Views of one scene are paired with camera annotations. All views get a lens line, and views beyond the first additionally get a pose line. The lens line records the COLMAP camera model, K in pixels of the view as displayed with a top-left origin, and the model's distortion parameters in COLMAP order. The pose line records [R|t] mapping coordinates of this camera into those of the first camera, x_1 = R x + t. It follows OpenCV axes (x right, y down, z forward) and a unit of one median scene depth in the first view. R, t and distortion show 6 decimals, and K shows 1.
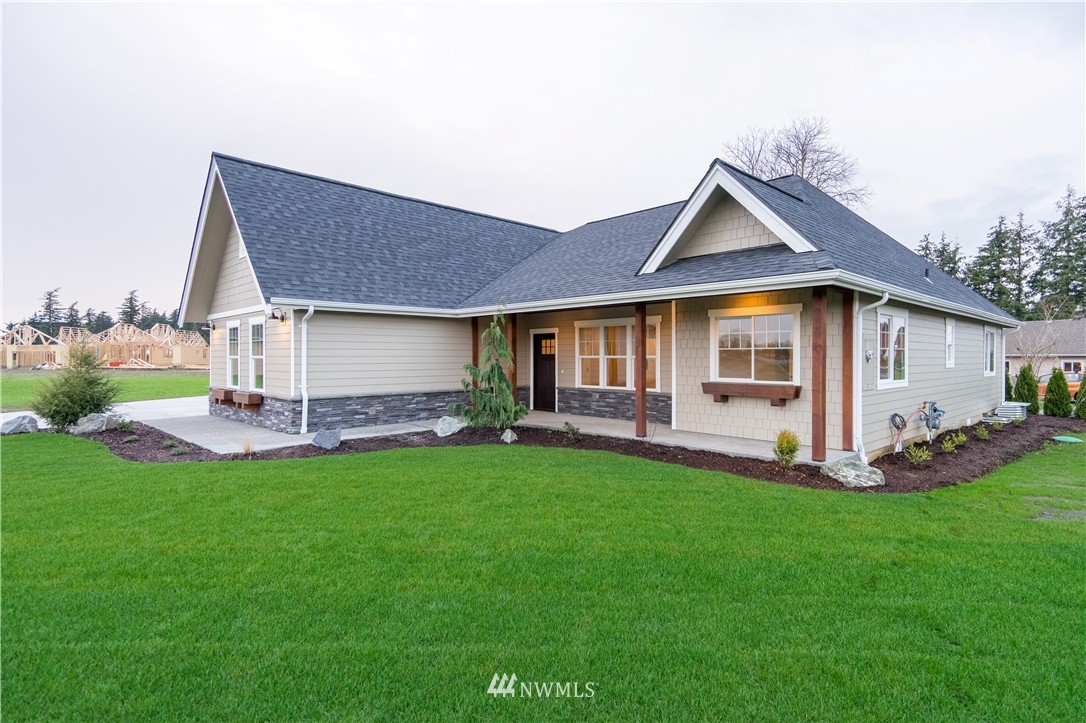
lens RADIAL K [[551.8, 0, 548.1], [0, 551.8, 358.4], [0, 0, 1]] dist [0.001382, -0.000055]
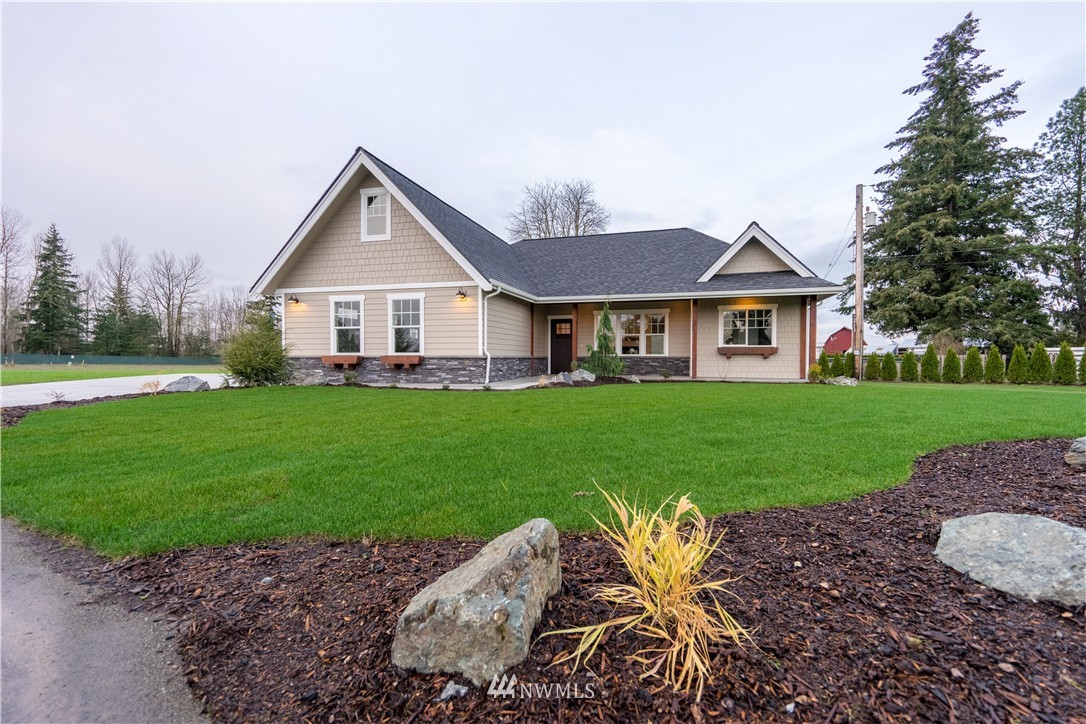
lens RADIAL K [[480.3, 0, 543.0], [0, 480.3, 361.8], [0, 0, 1]] dist [0.037090, -0.006458]
pose [[0.877770, -0.000224, 0.479083, -0.828395], [-0.002588, 0.999983, 0.005210, 0.074061], [-0.479076, -0.005813, 0.877754, -0.058945]]
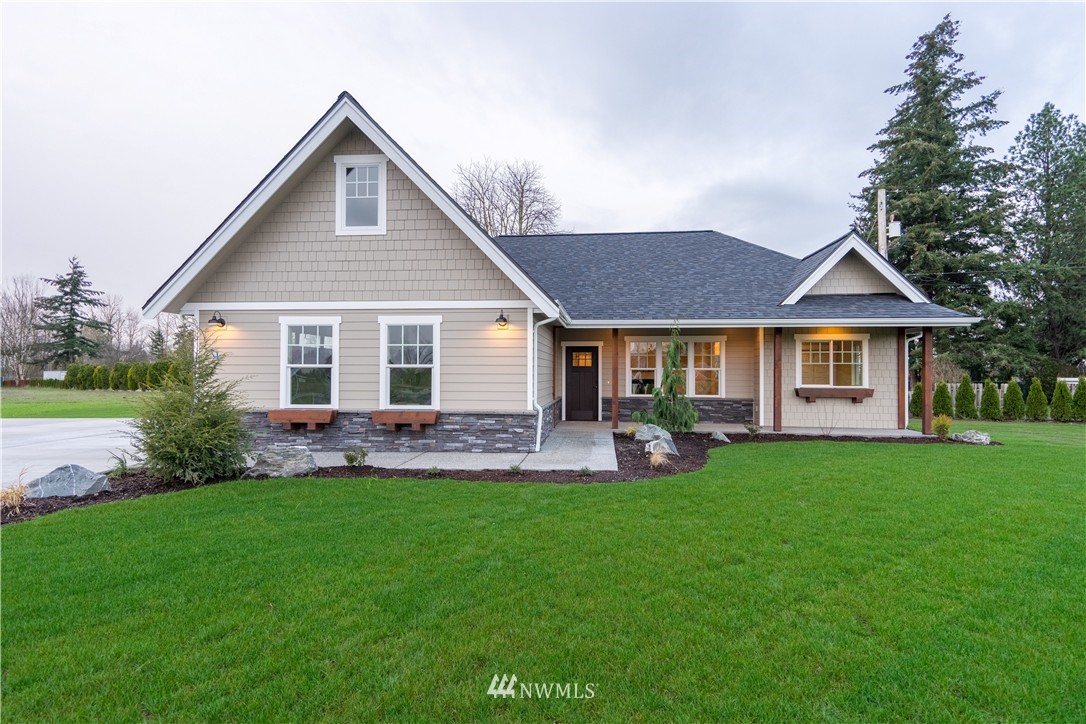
lens RADIAL K [[575.5, 0, 540.4], [0, 575.5, 362.6], [0, 0, 1]] dist [0.028602, -0.002953]
pose [[0.781709, 0.015554, 0.623450, -0.966241], [-0.002819, 0.999767, -0.021408, 0.012316], [-0.623638, 0.014977, 0.781570, 0.259694]]
